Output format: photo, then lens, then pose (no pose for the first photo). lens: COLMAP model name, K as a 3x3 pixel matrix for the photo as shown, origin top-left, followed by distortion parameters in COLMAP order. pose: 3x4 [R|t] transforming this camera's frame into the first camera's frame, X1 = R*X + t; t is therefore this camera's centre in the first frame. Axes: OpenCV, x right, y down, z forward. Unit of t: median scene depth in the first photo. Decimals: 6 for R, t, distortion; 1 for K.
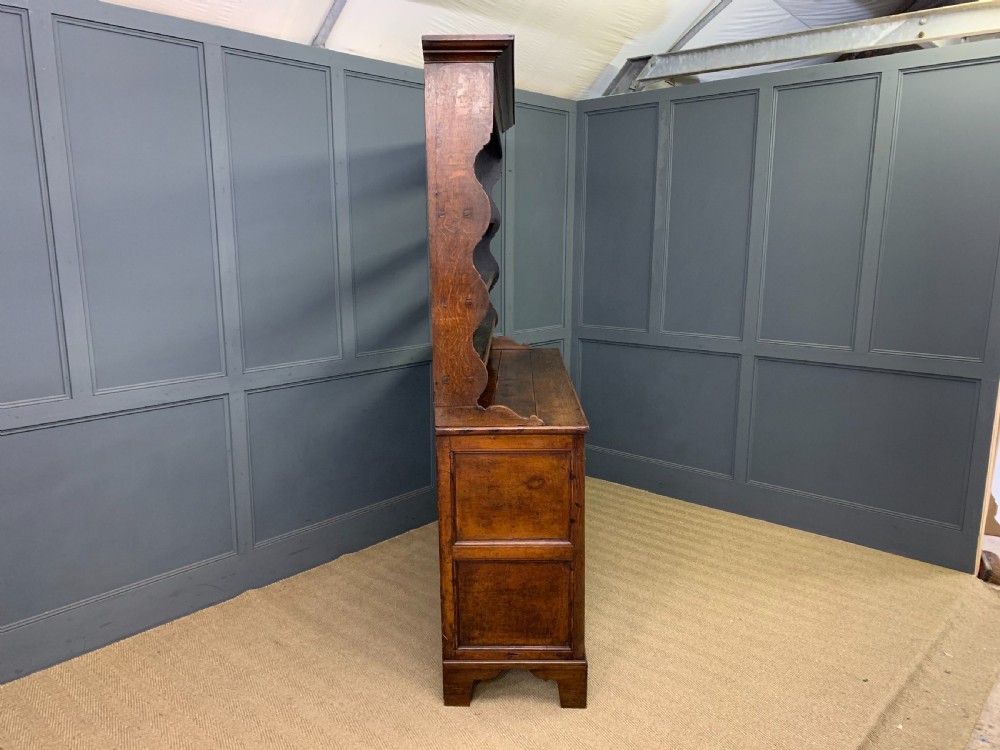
lens RADIAL K [[768.2, 0, 496.2], [0, 768.2, 372.2], [0, 0, 1]] dist [0.103174, -0.199869]
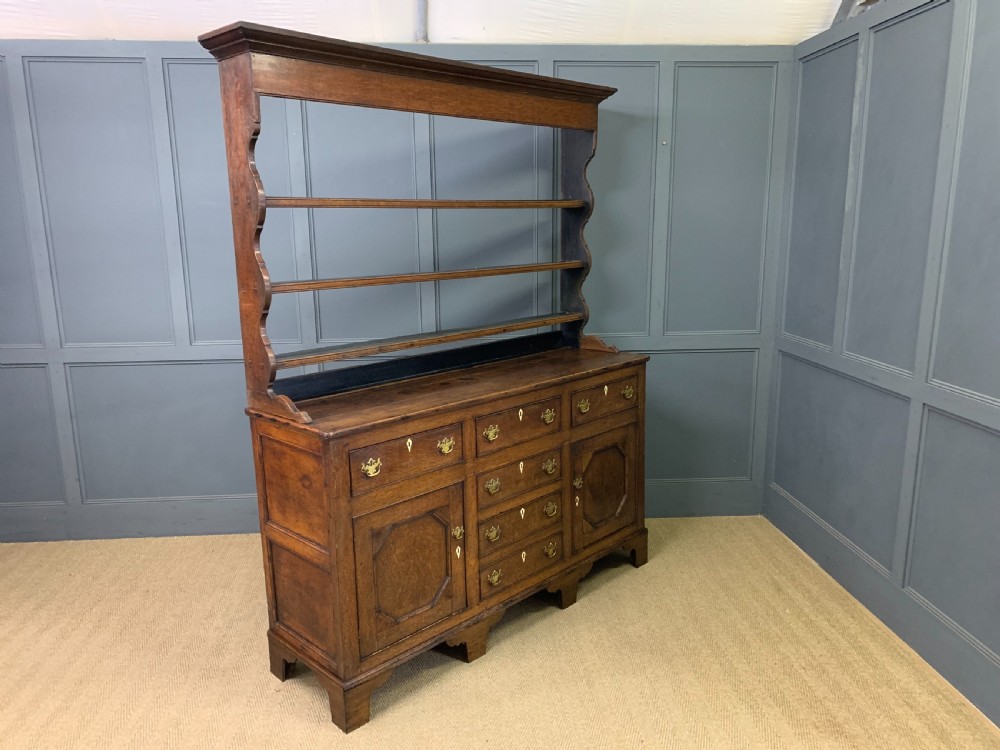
lens RADIAL K [[765.0, 0, 497.5], [0, 765.0, 367.4], [0, 0, 1]] dist [0.072504, -0.046969]
pose [[0.729449, 0.126528, -0.672232, 0.506923], [-0.113962, 0.991488, 0.062957, -0.051231], [0.674476, 0.030685, 0.737659, 0.264219]]
